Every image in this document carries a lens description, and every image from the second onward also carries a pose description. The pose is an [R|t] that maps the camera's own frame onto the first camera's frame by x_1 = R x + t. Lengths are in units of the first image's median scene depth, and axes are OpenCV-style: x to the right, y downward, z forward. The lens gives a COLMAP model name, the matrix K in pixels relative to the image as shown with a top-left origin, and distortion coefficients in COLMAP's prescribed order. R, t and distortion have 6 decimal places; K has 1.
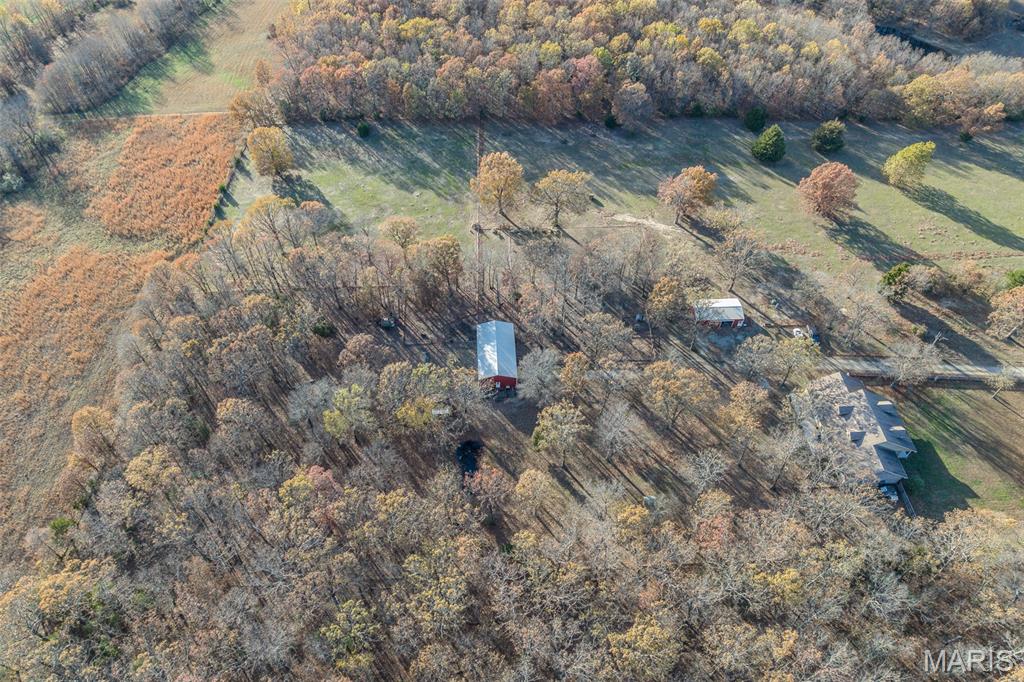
lens RADIAL K [[687.3, 0, 521.5], [0, 687.3, 343.2], [0, 0, 1]] dist [0.046733, -0.046903]
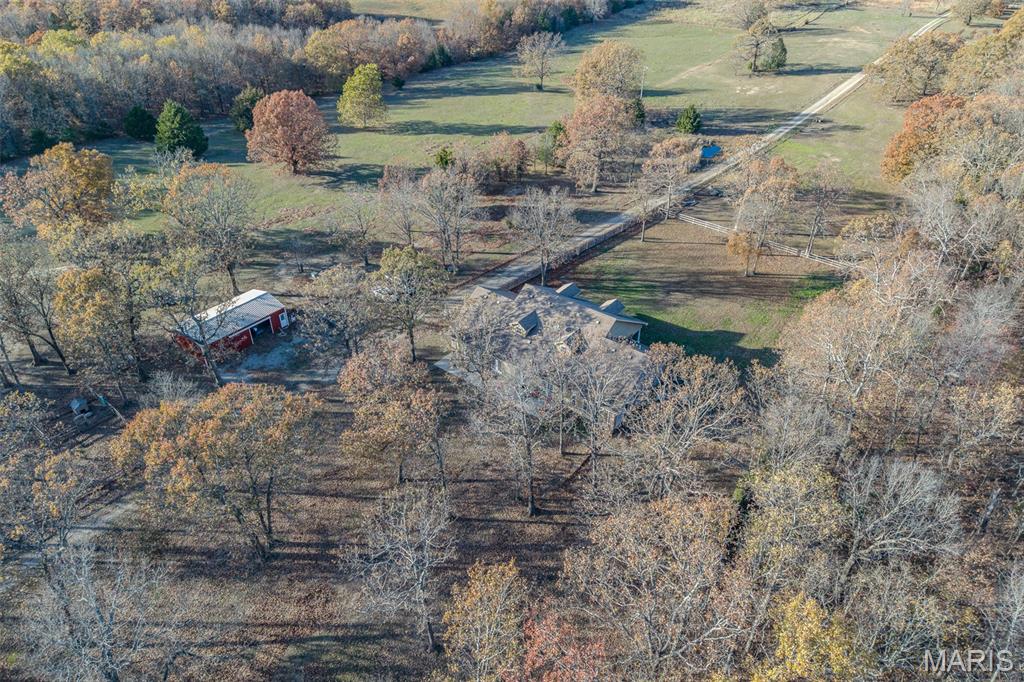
lens RADIAL K [[687.3, 0, 521.5], [0, 687.3, 343.2], [0, 0, 1]] dist [0.046733, -0.046903]
pose [[0.656578, -0.440488, 0.612271, 0.092732], [0.580073, 0.813741, -0.036618, 0.097860], [-0.482100, 0.379204, 0.789800, 0.443831]]
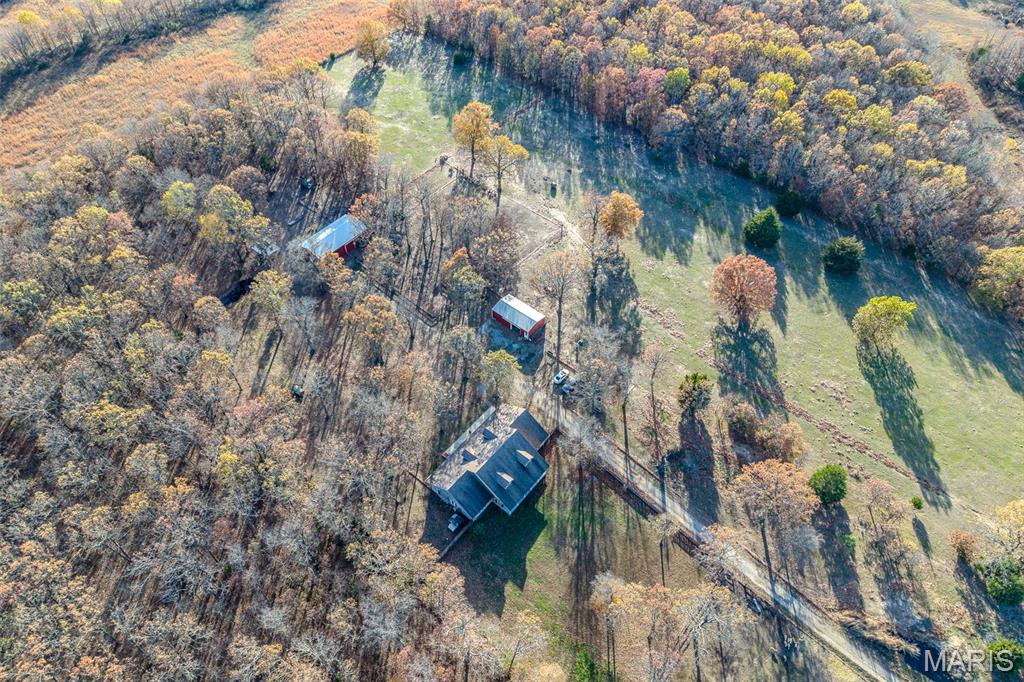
lens RADIAL K [[687.3, 0, 521.5], [0, 687.3, 343.2], [0, 0, 1]] dist [0.046733, -0.046903]
pose [[0.734381, 0.517837, -0.438783, 0.661677], [-0.521890, 0.844135, 0.122746, -0.120627], [0.433954, 0.138854, 0.890170, 0.109793]]
